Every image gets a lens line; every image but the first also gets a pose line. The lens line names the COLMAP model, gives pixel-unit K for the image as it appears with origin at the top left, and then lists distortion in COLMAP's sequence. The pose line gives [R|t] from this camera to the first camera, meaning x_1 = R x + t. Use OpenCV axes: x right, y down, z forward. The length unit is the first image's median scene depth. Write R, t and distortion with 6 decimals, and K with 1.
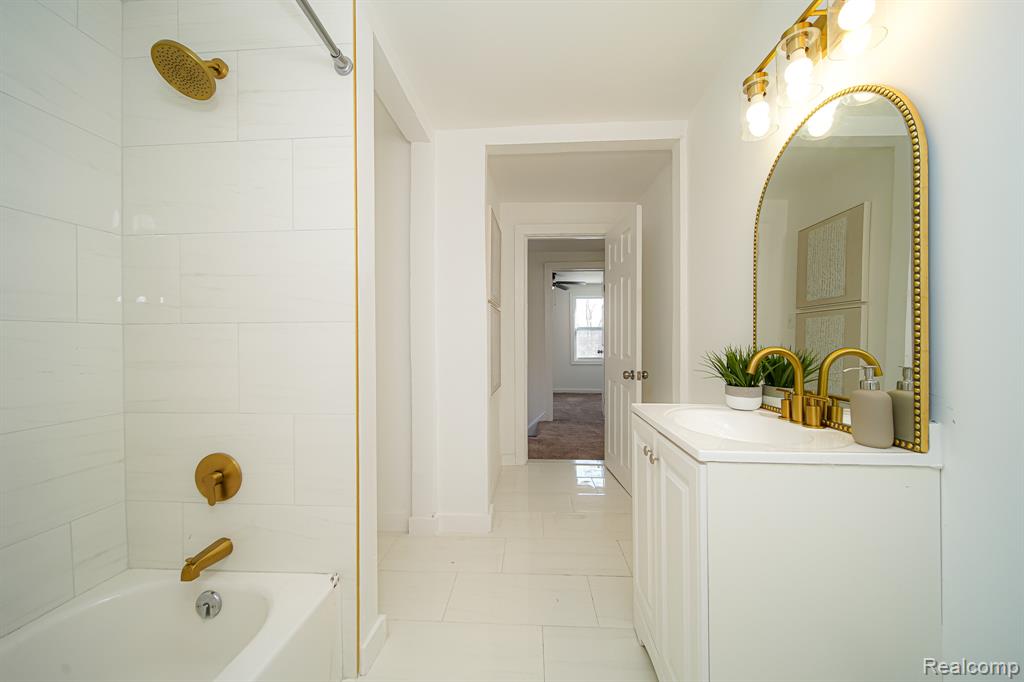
lens RADIAL K [[364.3, 0, 513.3], [0, 364.3, 340.2], [0, 0, 1]] dist [0.000358, -0.001253]
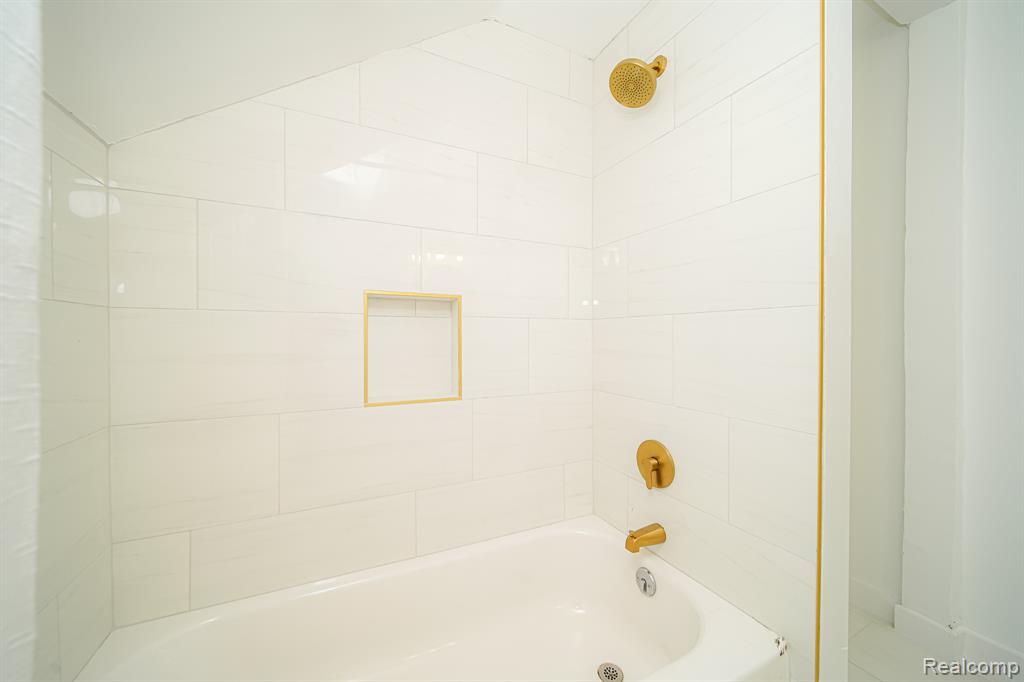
lens RADIAL K [[364.3, 0, 510.2], [0, 364.3, 337.3], [0, 0, 1]] dist [0.000358, -0.001253]
pose [[0.493887, 0.010243, -0.869465, -0.114945], [-0.006015, 0.999947, 0.008364, 0.009419], [0.869505, 0.001099, 0.493923, 0.129367]]
